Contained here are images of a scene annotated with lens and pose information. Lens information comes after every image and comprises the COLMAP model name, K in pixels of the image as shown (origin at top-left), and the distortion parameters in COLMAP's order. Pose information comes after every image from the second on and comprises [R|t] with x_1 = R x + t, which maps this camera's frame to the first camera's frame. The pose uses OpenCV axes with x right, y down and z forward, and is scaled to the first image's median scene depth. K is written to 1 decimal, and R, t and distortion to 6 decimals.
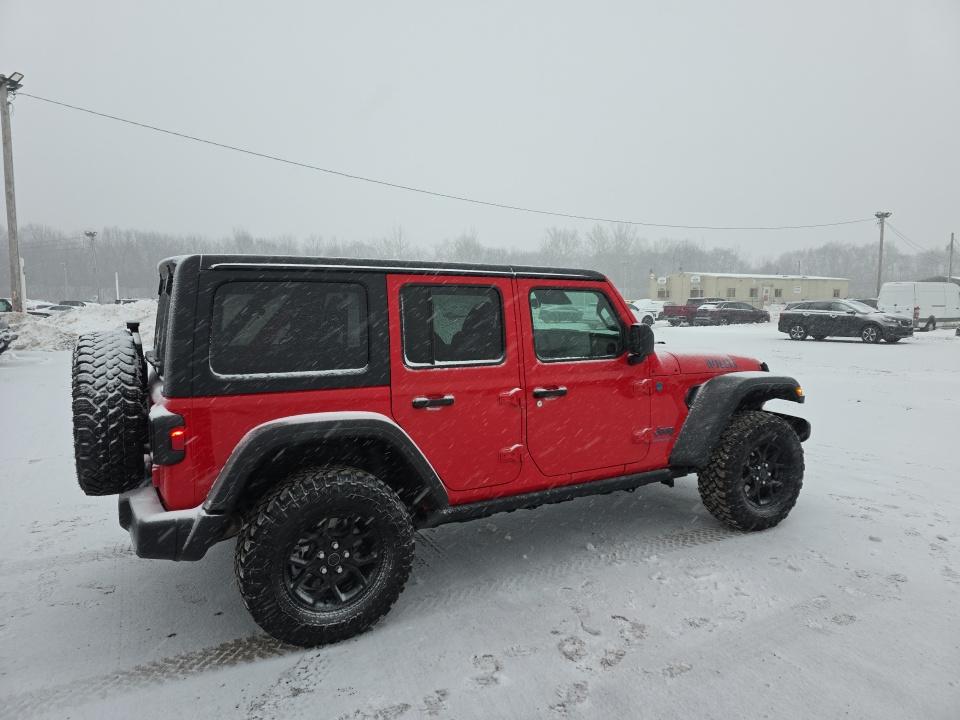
lens RADIAL K [[637.4, 0, 480.1], [0, 637.4, 354.2], [0, 0, 1]] dist [0.072334, -0.067356]
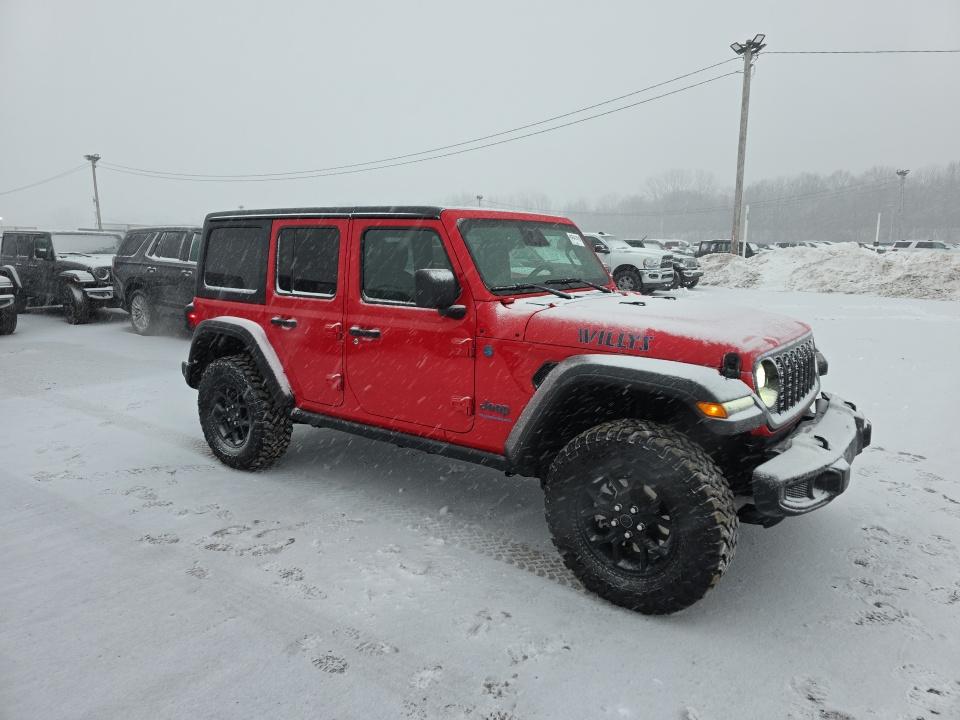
lens RADIAL K [[637.4, 0, 480.1], [0, 637.4, 354.2], [0, 0, 1]] dist [0.072334, -0.067356]
pose [[0.413891, 0.156863, -0.896710, 1.220149], [-0.079181, 0.987512, 0.136199, -0.064926], [0.906876, 0.014631, 0.421143, 0.811492]]
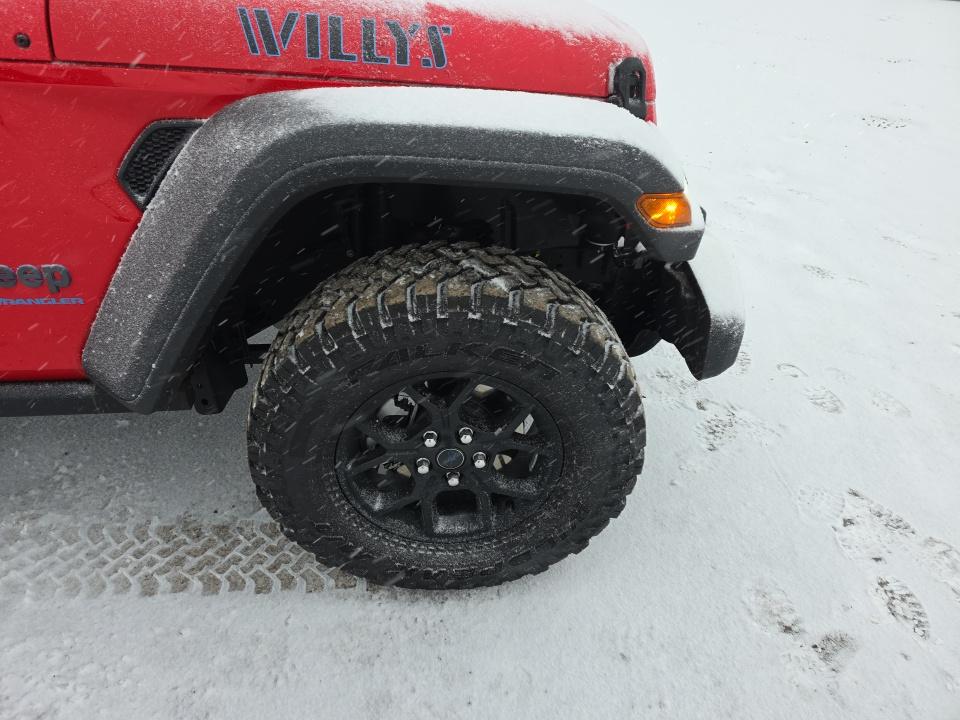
lens RADIAL K [[637.4, 0, 480.1], [0, 637.4, 354.2], [0, 0, 1]] dist [0.072334, -0.067356]
pose [[0.910449, 0.261581, -0.320402, 0.699265], [-0.086232, 0.877646, 0.471488, 0.001259], [0.404532, -0.401637, 0.821609, 1.049215]]
